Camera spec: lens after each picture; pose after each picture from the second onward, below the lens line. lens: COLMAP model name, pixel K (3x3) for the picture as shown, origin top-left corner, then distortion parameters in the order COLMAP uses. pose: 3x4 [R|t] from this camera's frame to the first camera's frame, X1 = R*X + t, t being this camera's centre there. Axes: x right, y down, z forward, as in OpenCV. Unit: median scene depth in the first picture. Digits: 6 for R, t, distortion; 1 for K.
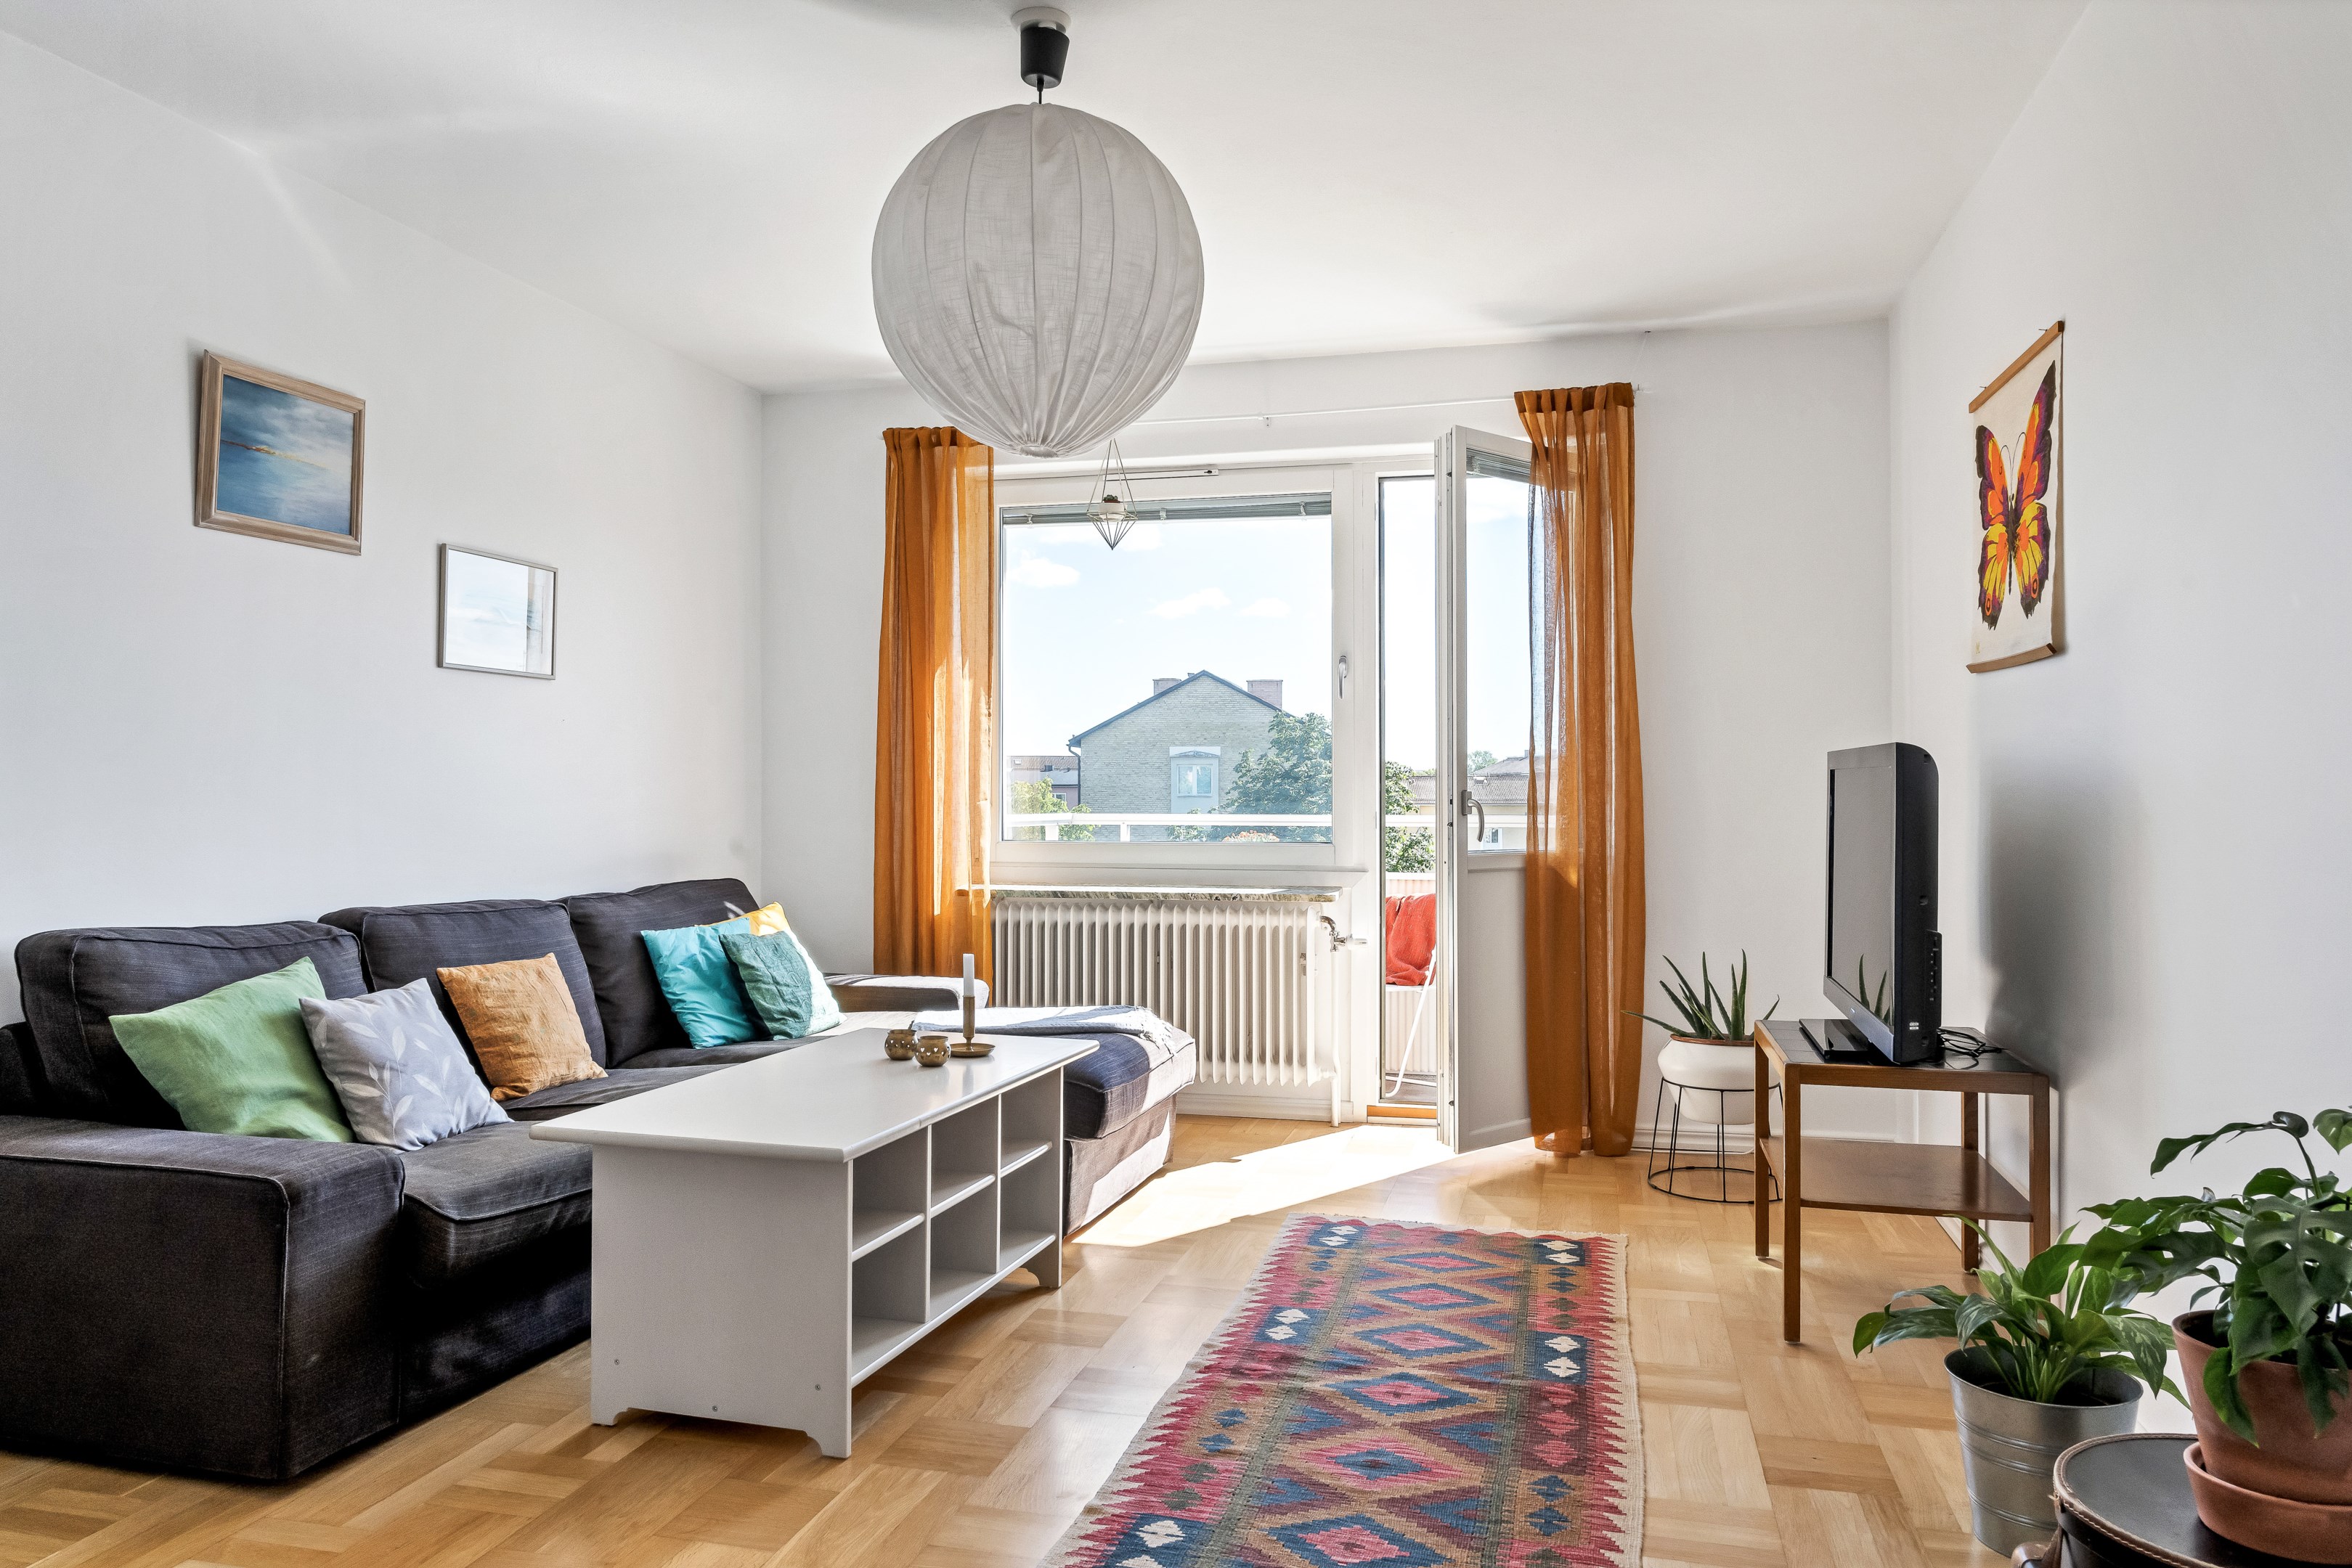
lens RADIAL K [[1586.5, 0, 1182.4], [0, 1586.5, 761.7], [0, 0, 1]] dist [-0.000729, 0.003475]
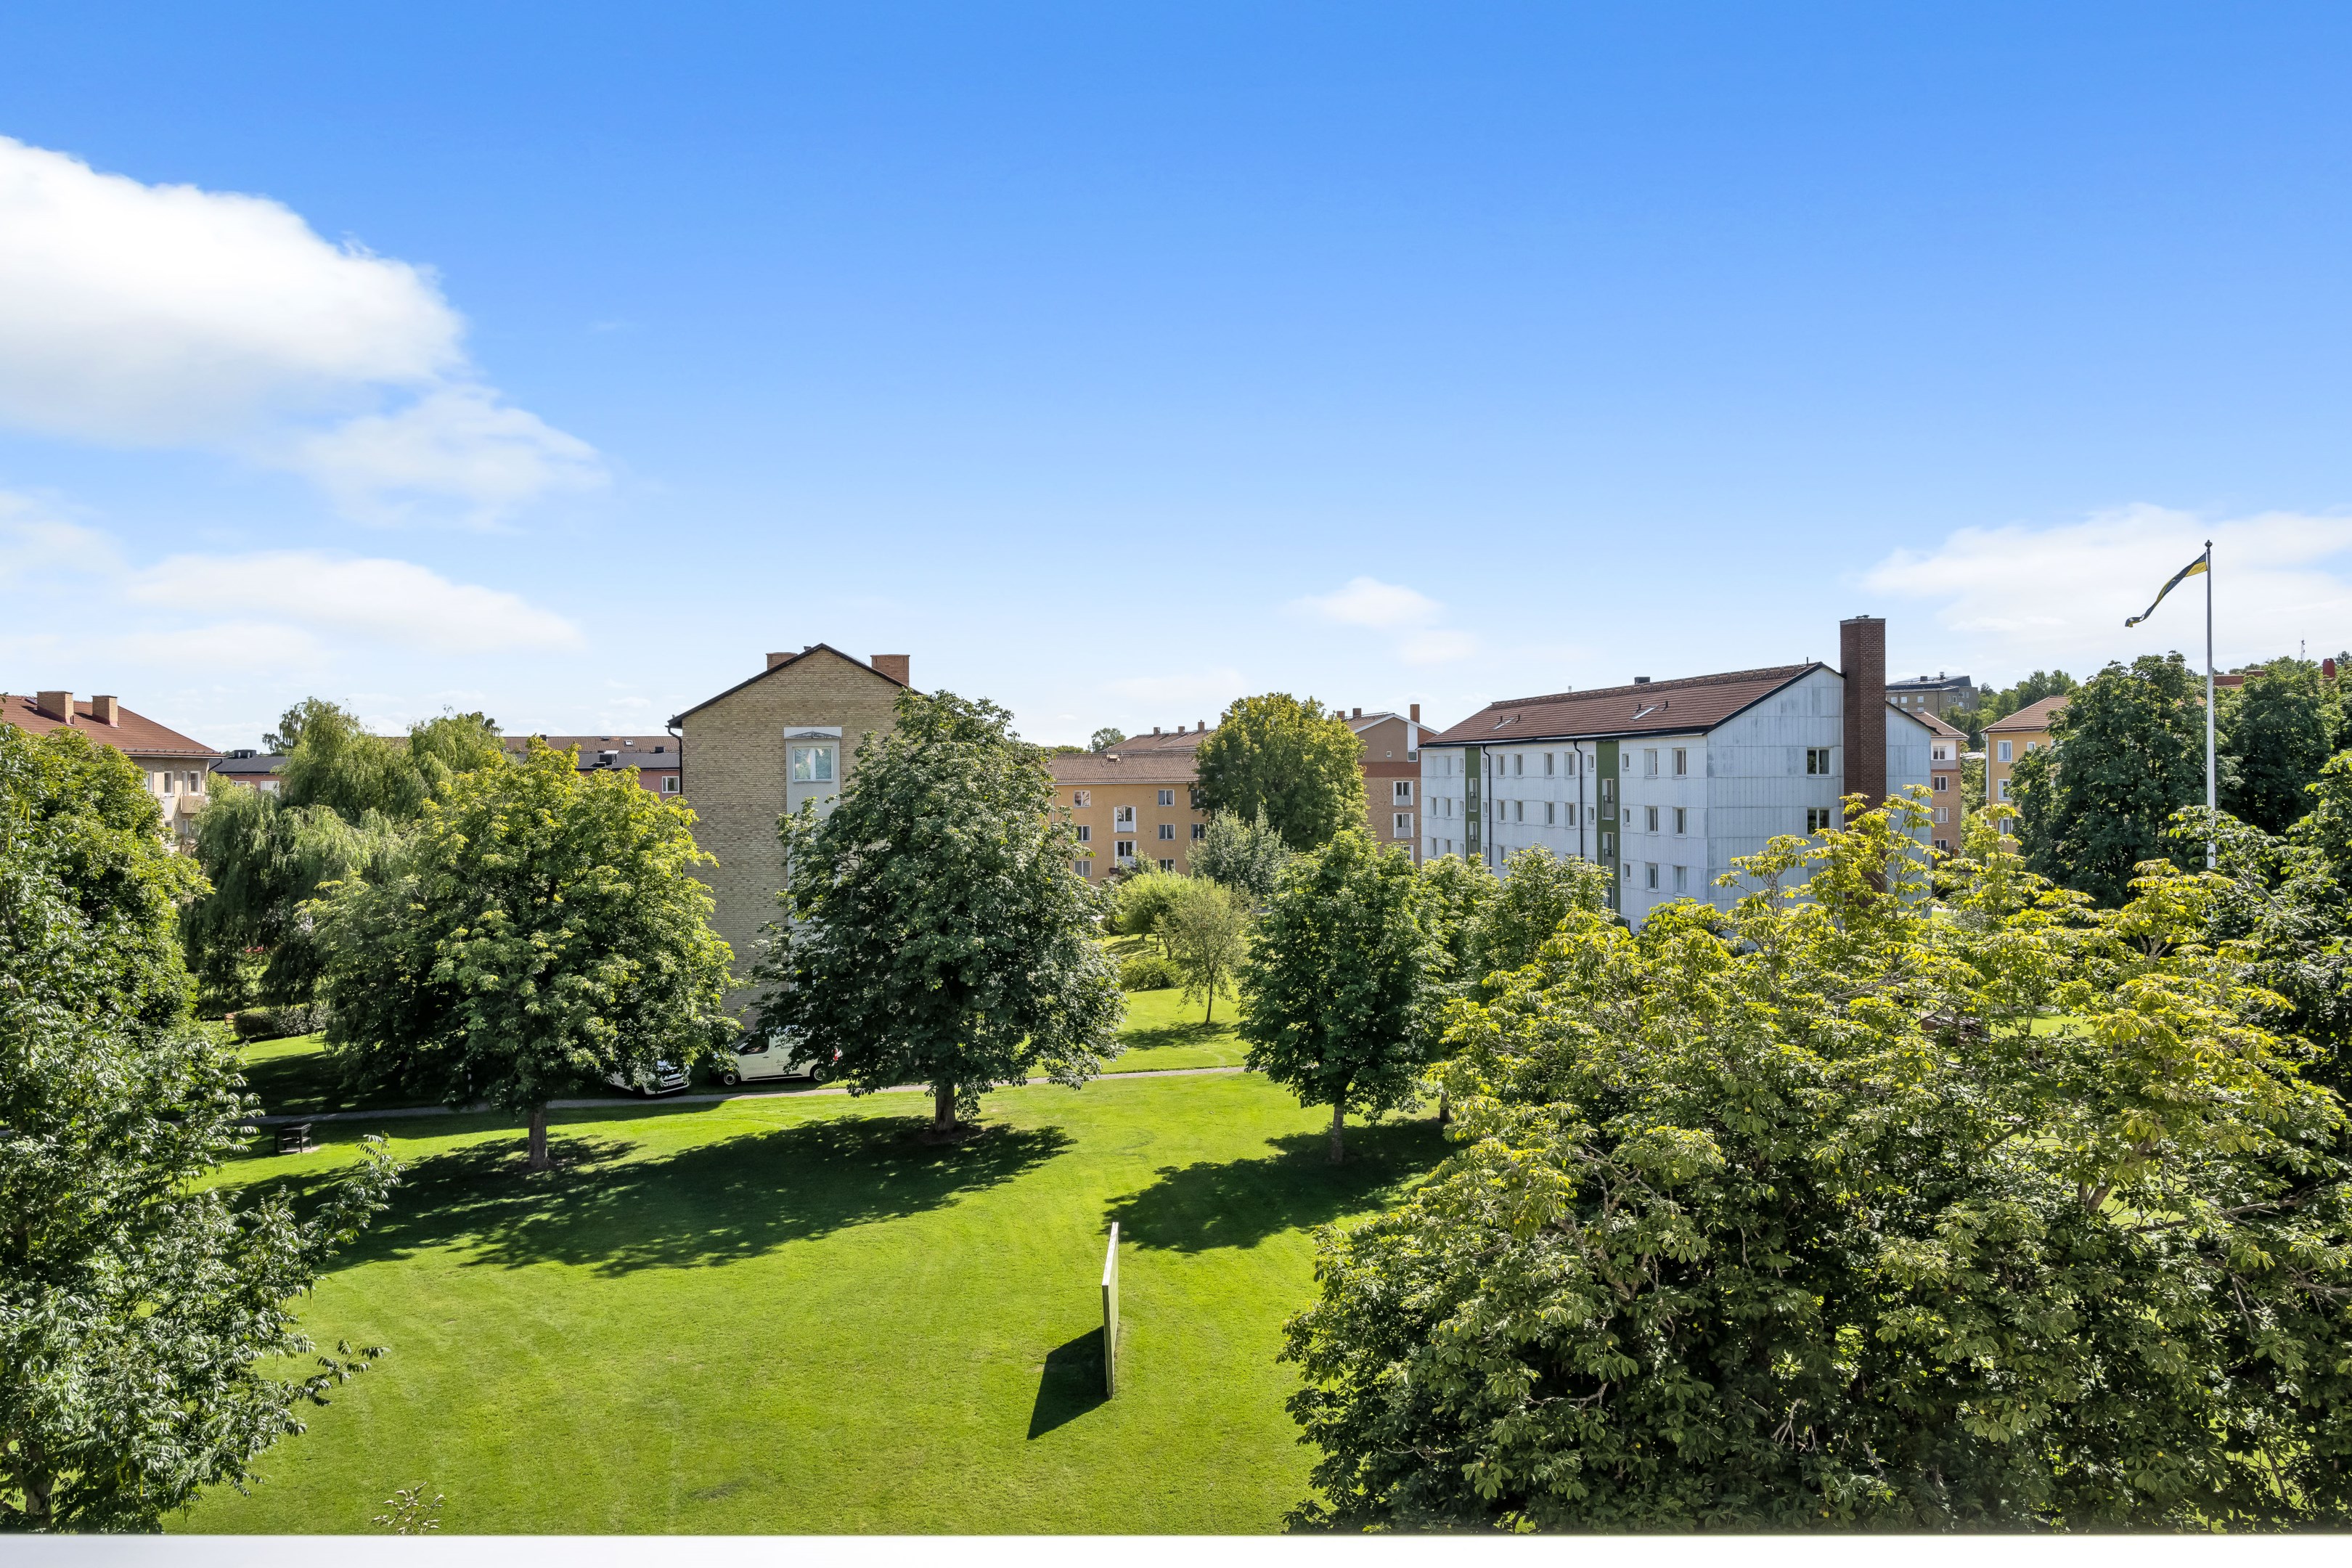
lens RADIAL K [[1586.8, 0, 1168.5], [0, 1586.8, 765.6], [0, 0, 1]] dist [-0.000729, 0.003475]
pose [[0.975308, -0.012776, 0.220478, 0.173651], [0.009029, 0.999797, 0.017996, -0.061625], [-0.220663, -0.015561, 0.975226, 1.955543]]
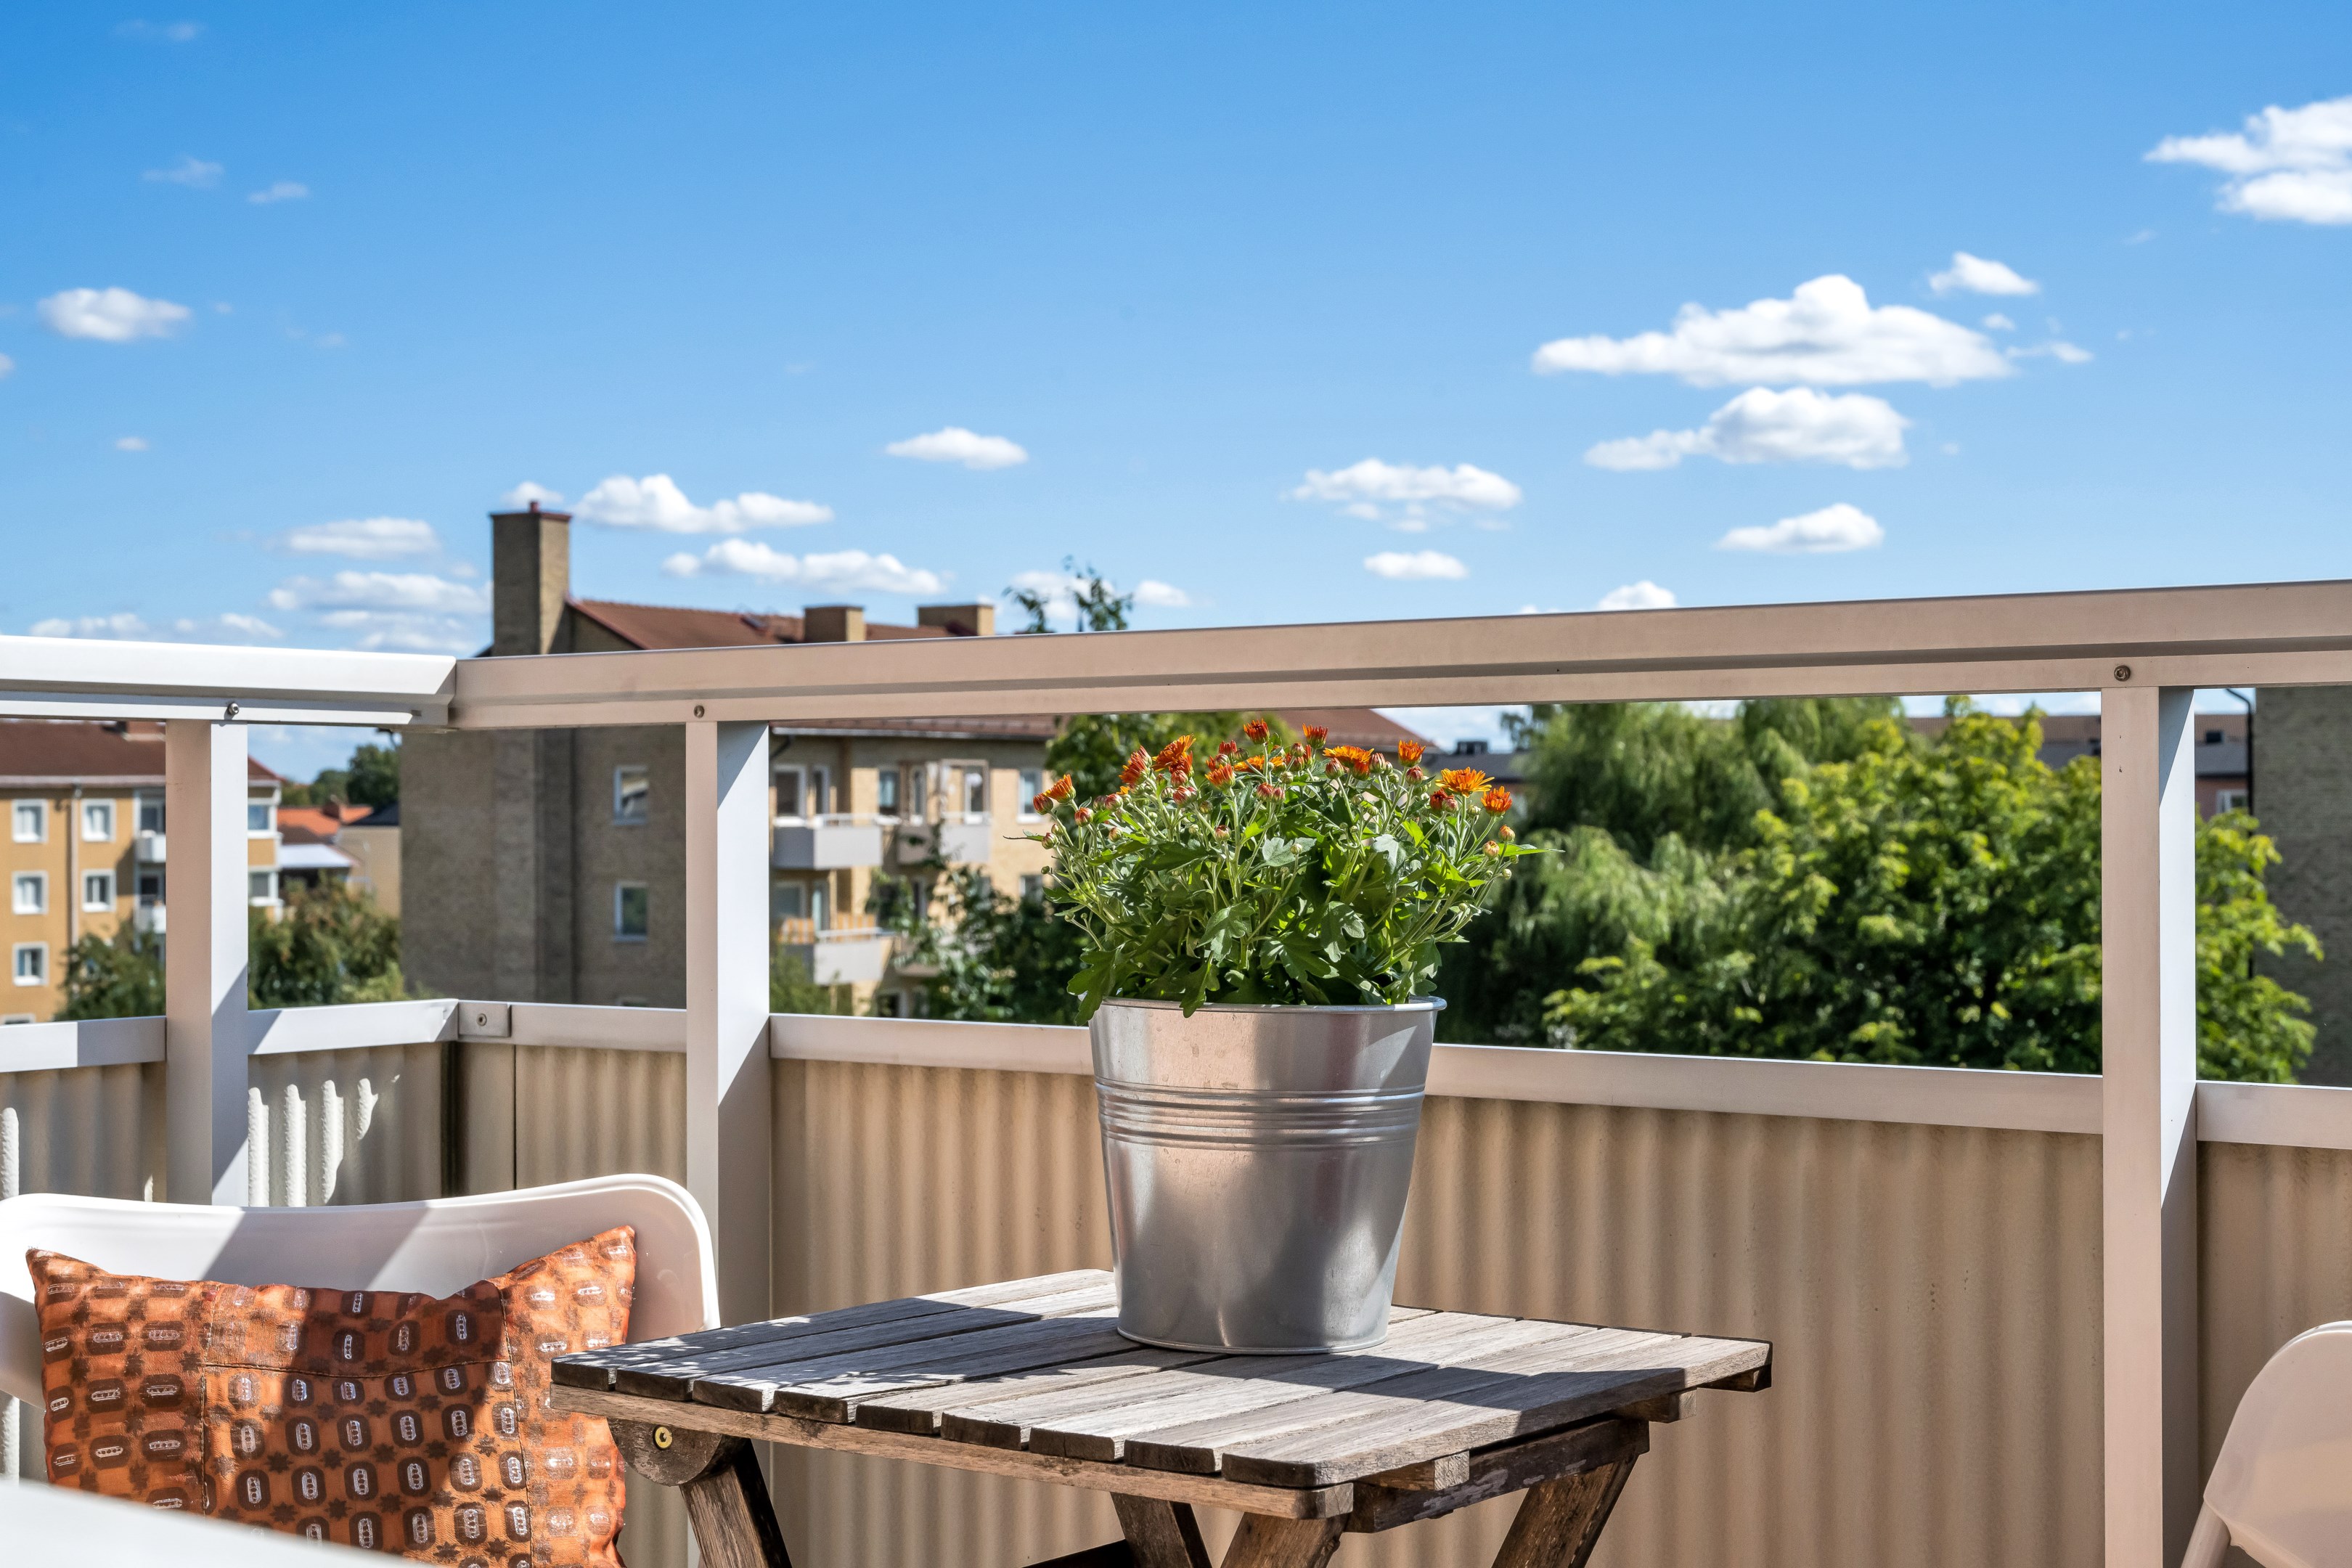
lens RADIAL K [[3285.5, 0, 1175.4], [0, 3285.5, 788.8], [0, 0, 1]] dist [0.013586, 0.000000]
pose [[0.923110, -0.005009, -0.384503, 0.293226], [0.011721, 0.999817, 0.015114, 0.094103], [0.384357, -0.018459, 0.923000, 1.626228]]
